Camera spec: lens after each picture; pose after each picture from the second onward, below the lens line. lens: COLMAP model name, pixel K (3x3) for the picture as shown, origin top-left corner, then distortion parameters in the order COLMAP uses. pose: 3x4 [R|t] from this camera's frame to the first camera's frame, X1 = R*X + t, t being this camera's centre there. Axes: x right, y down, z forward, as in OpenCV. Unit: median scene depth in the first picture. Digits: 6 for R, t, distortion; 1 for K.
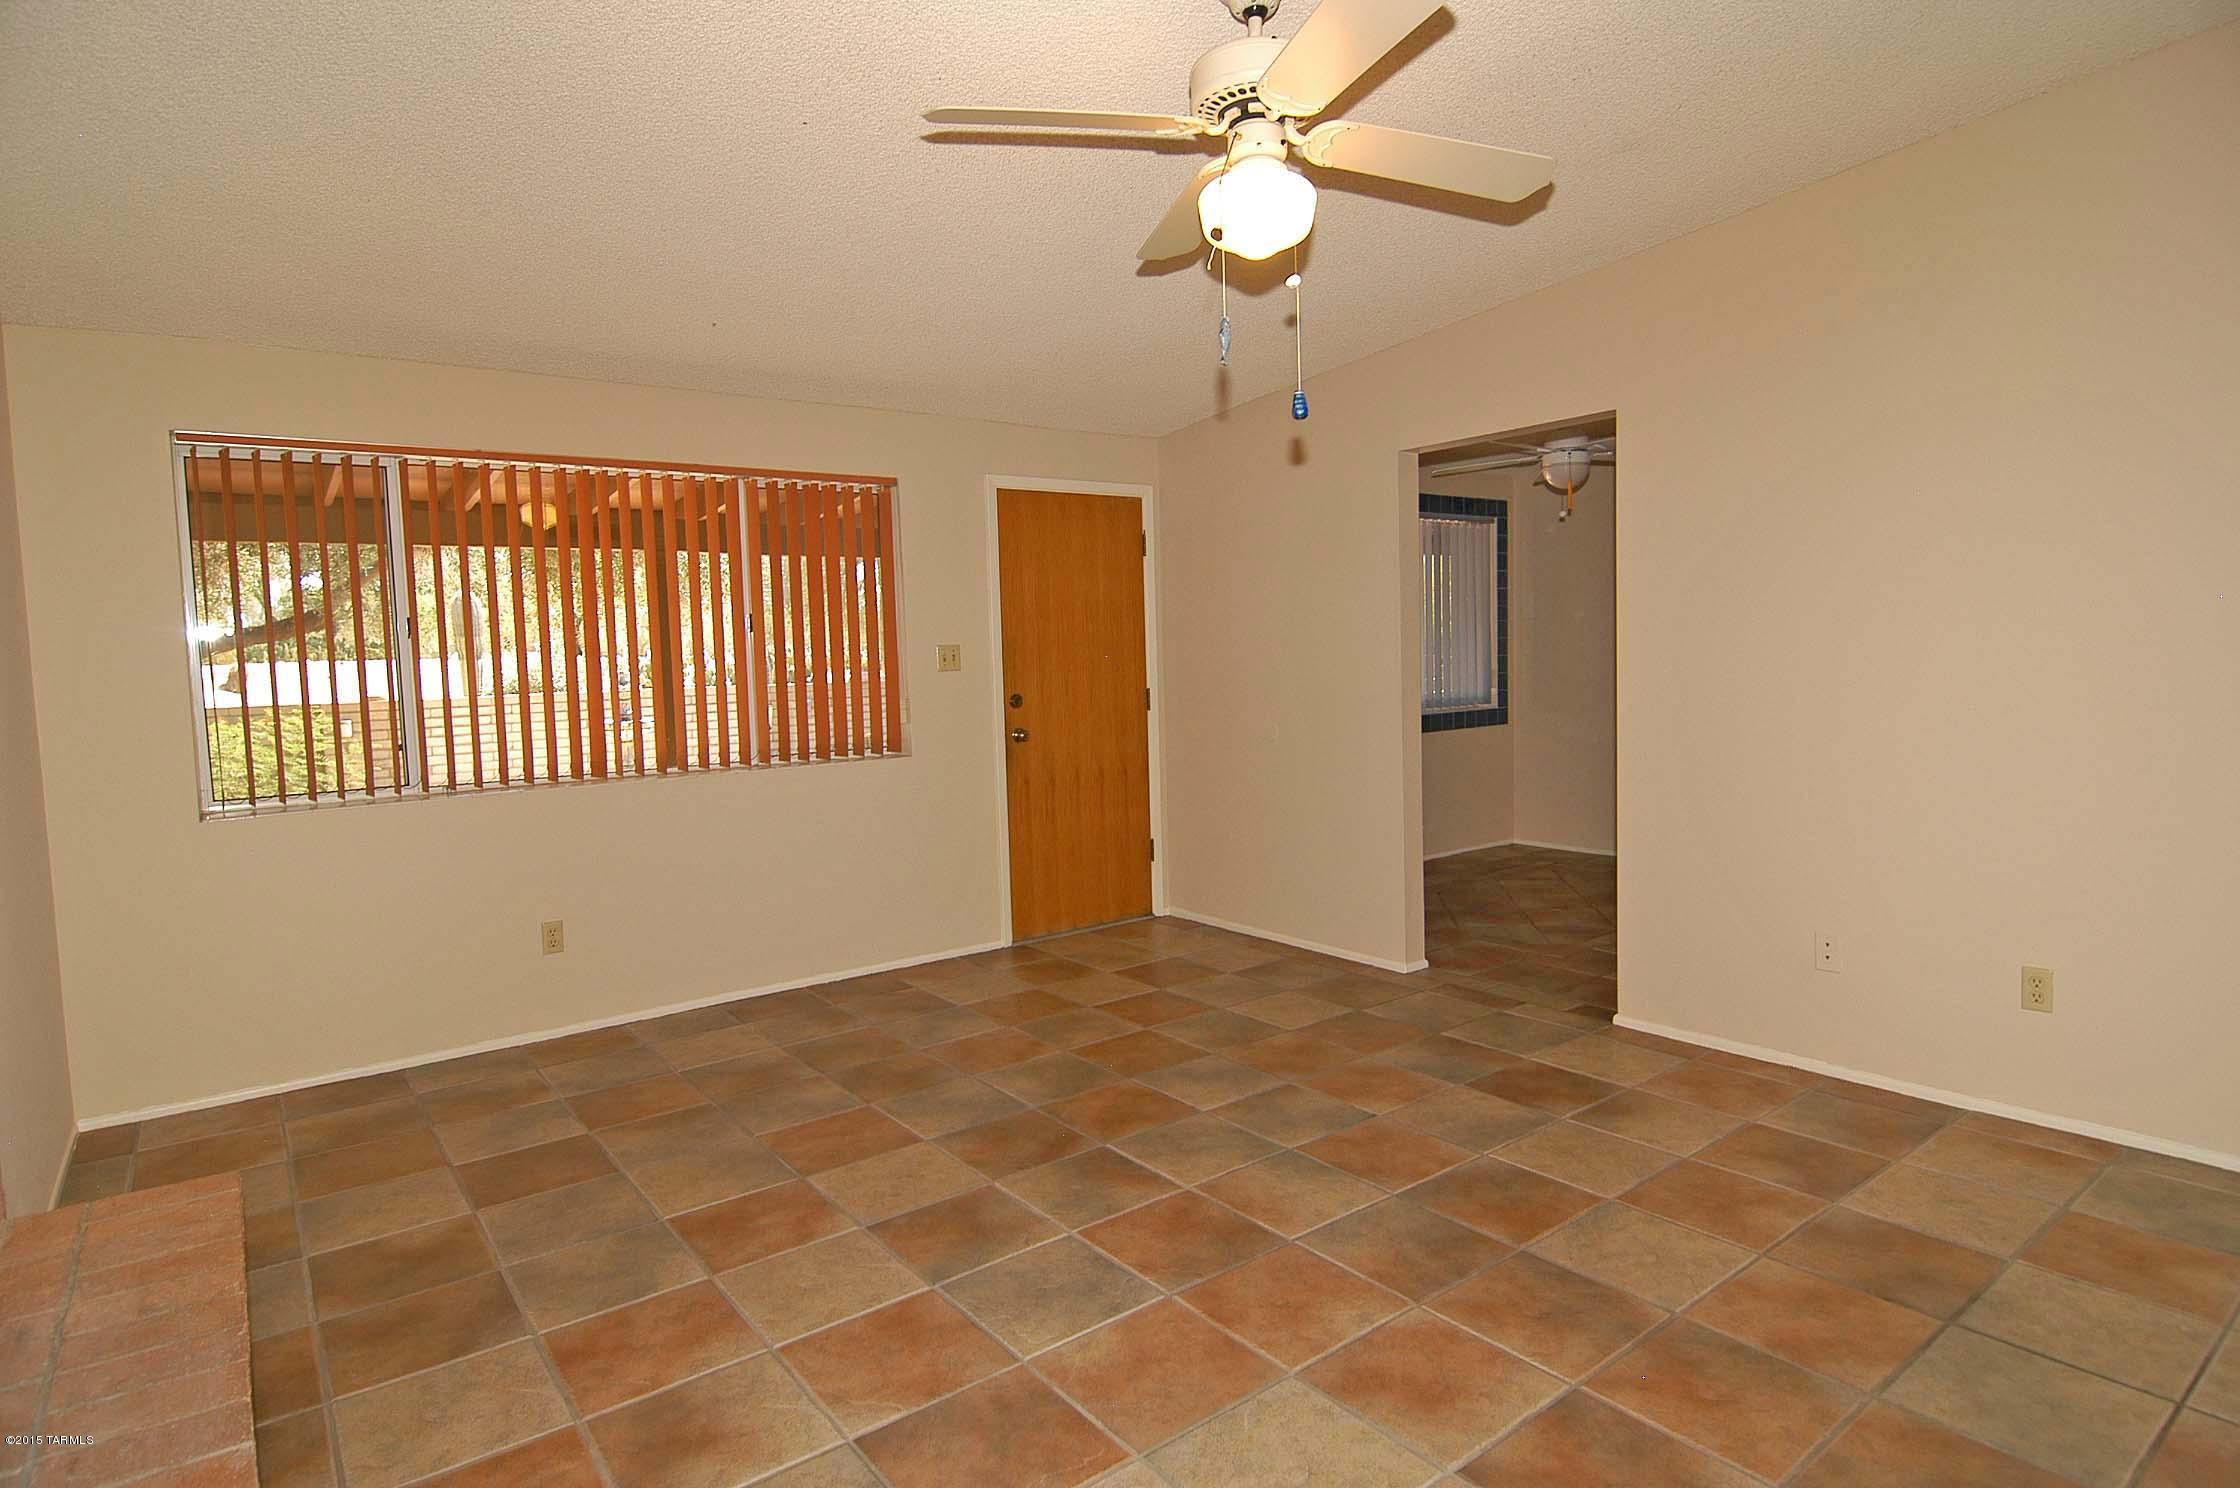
lens RADIAL K [[1206.8, 0, 1131.5], [0, 1206.8, 743.2], [0, 0, 1]] dist [-0.010379, -0.006692]
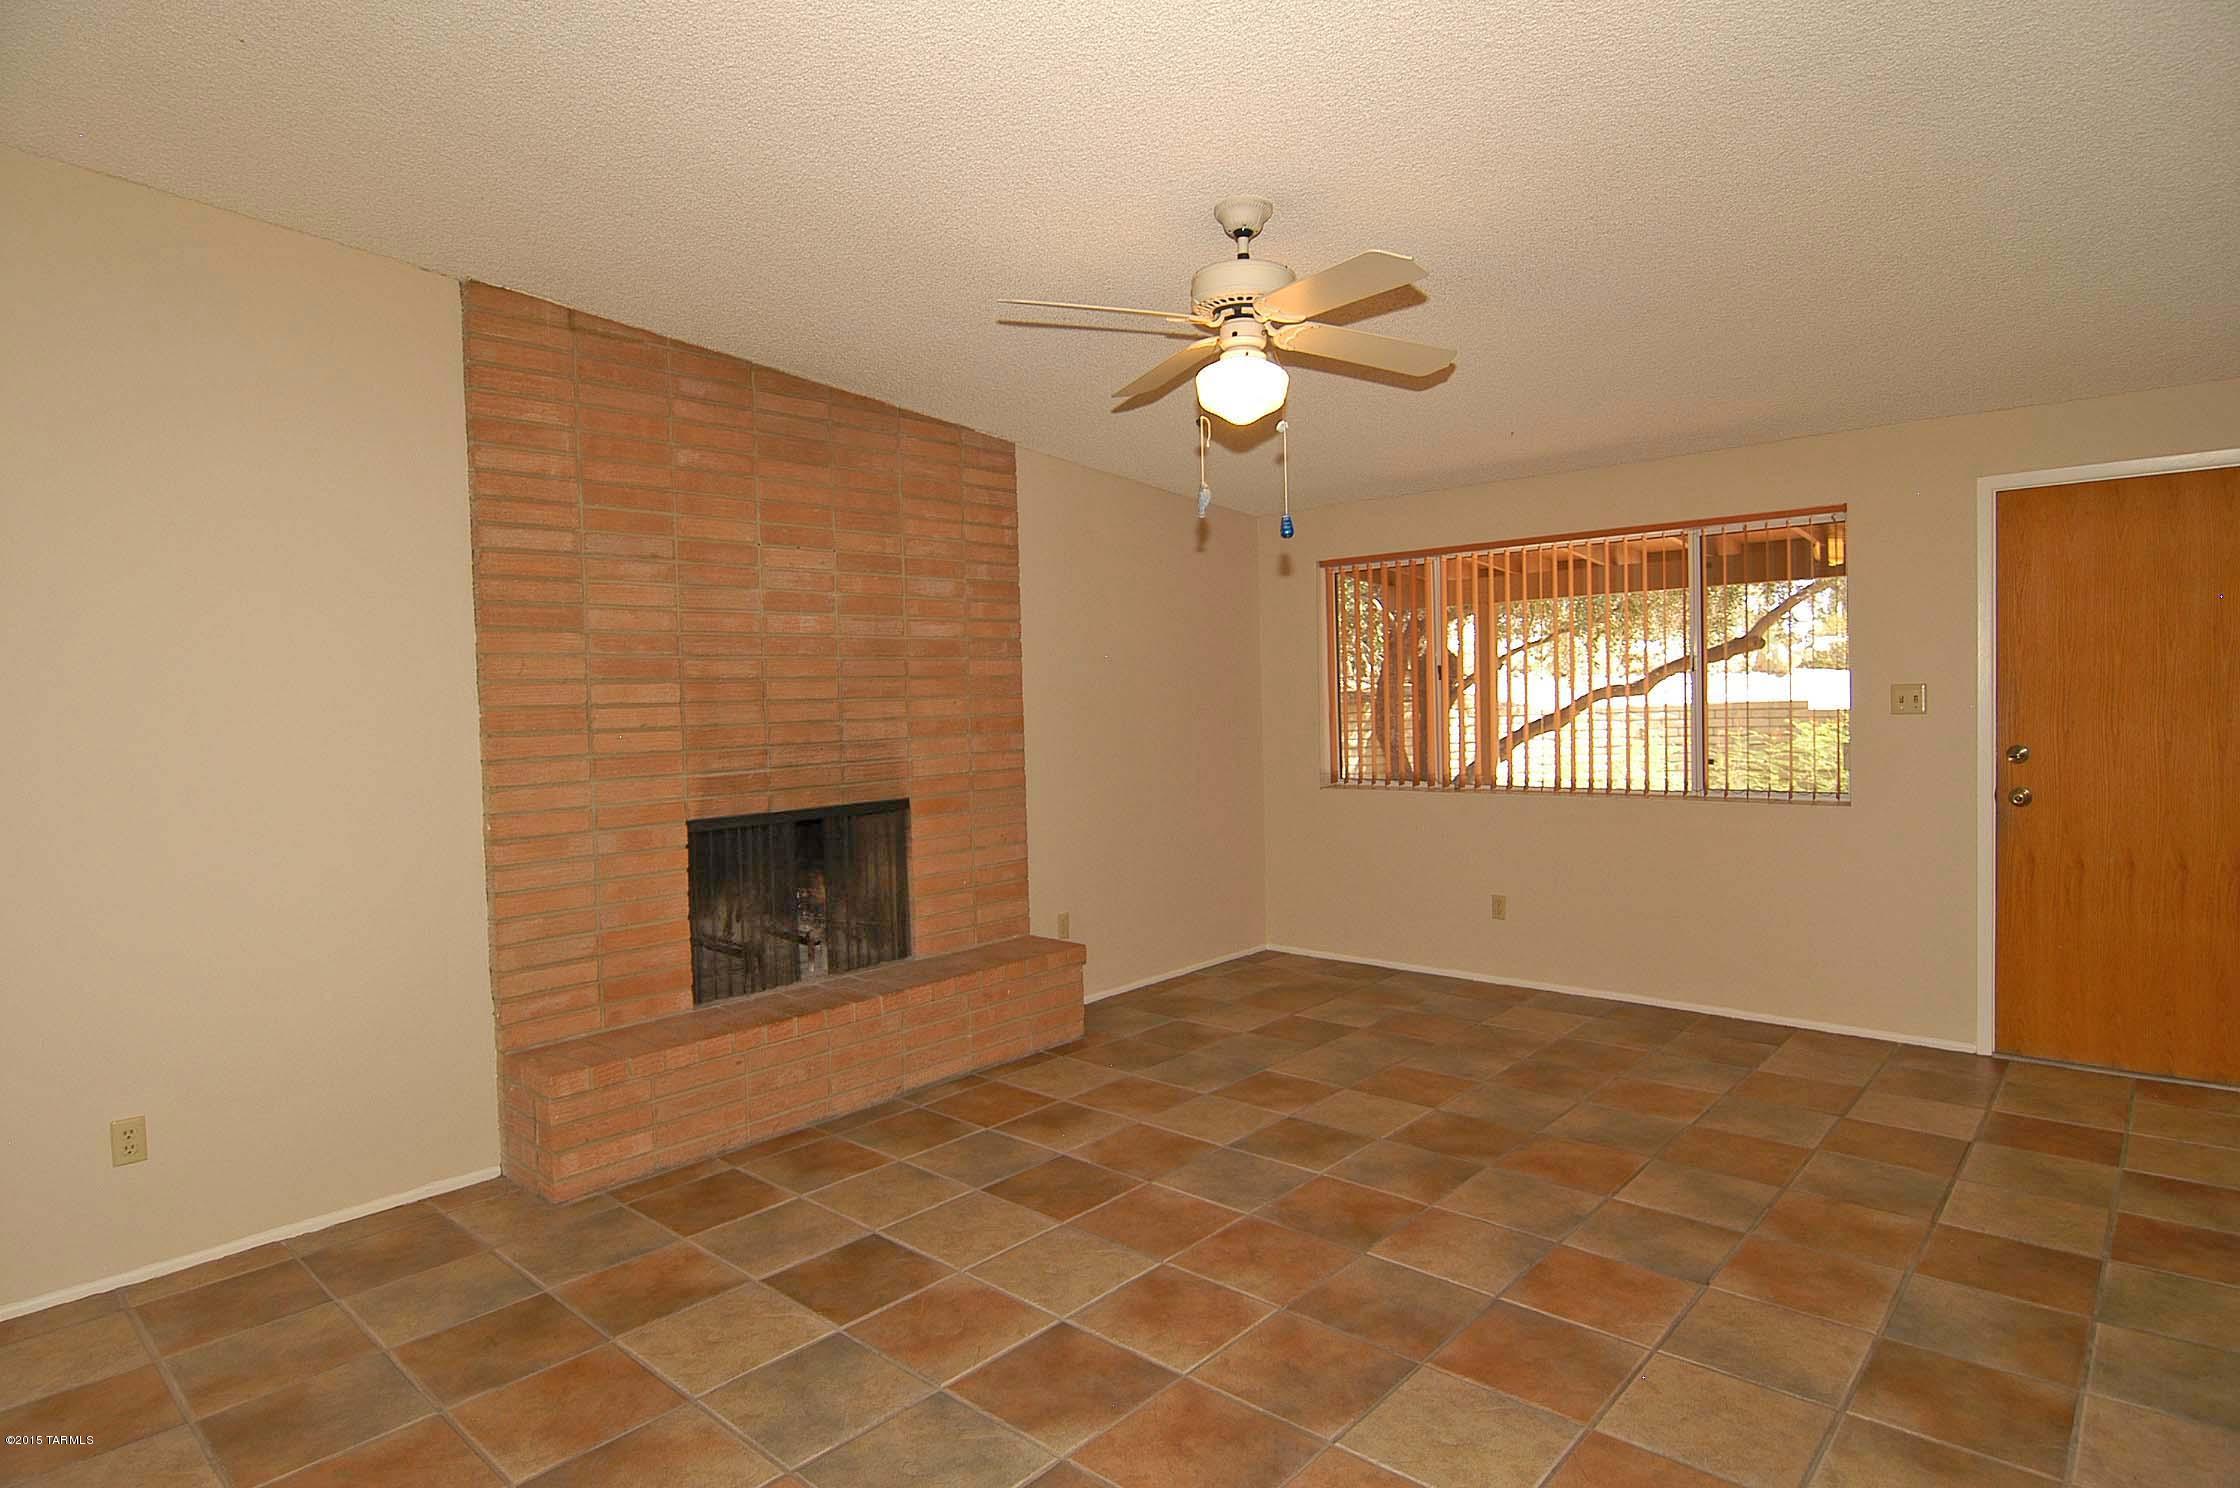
lens RADIAL K [[1206.8, 0, 1123.7], [0, 1206.8, 736.0], [0, 0, 1]] dist [-0.010379, -0.006692]
pose [[0.178212, 0.058741, -0.982237, 1.012335], [-0.055693, 0.997219, 0.049532, -0.093973], [0.982415, 0.045876, 0.180988, 0.486291]]
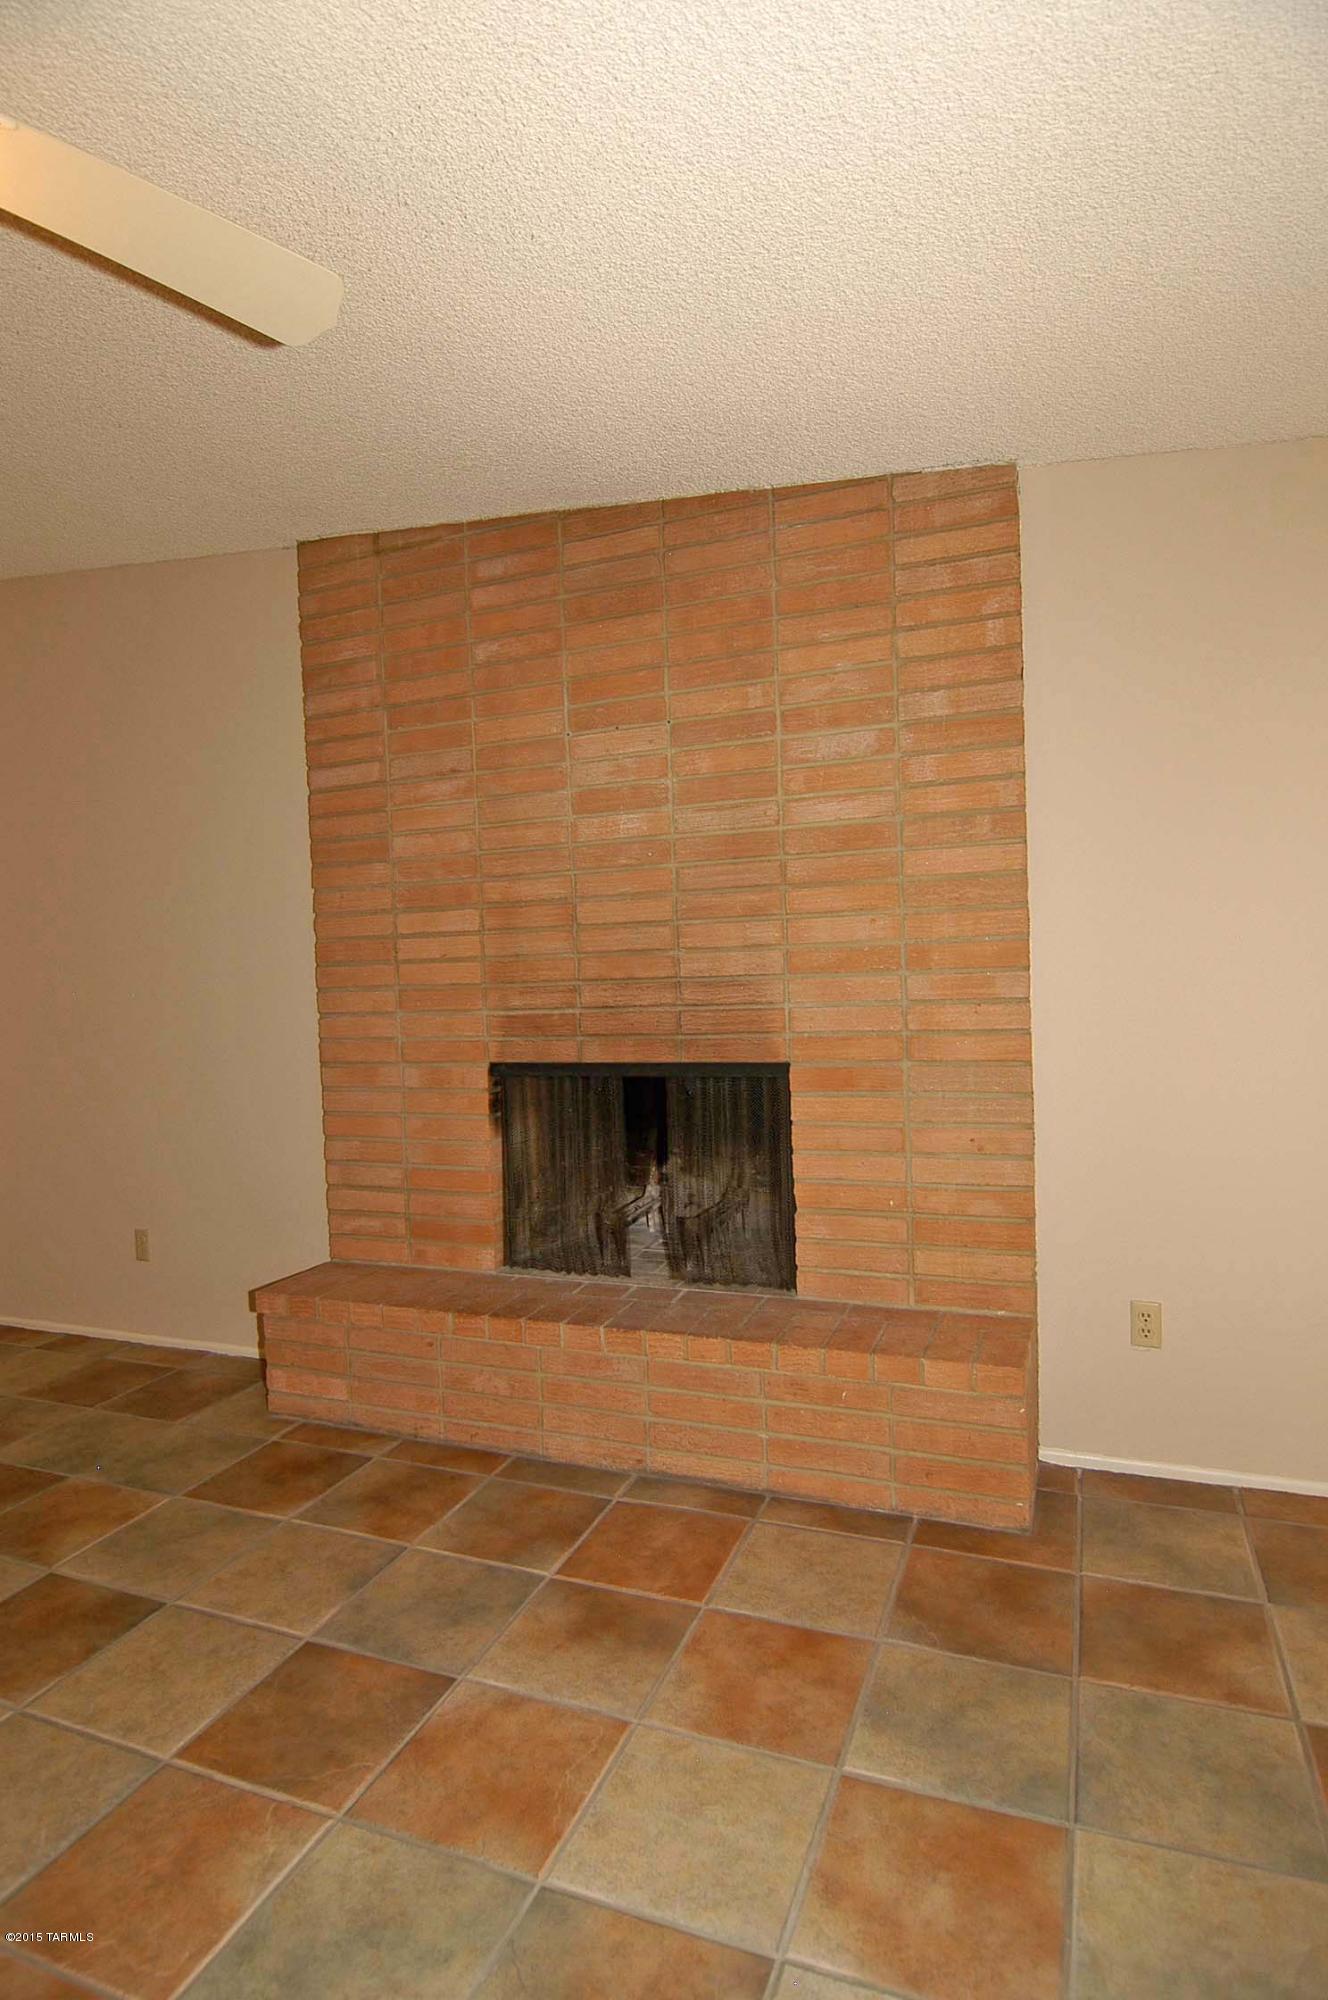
lens RADIAL K [[1077.5, 0, 661.1], [0, 1077.5, 1004.3], [0, 0, 1]] dist [-0.010379, -0.006692]
pose [[-0.857755, 0.077962, -0.508112, 0.035558], [0.020448, 0.992825, 0.117815, -0.087282], [0.513651, 0.090666, -0.853195, 1.235572]]
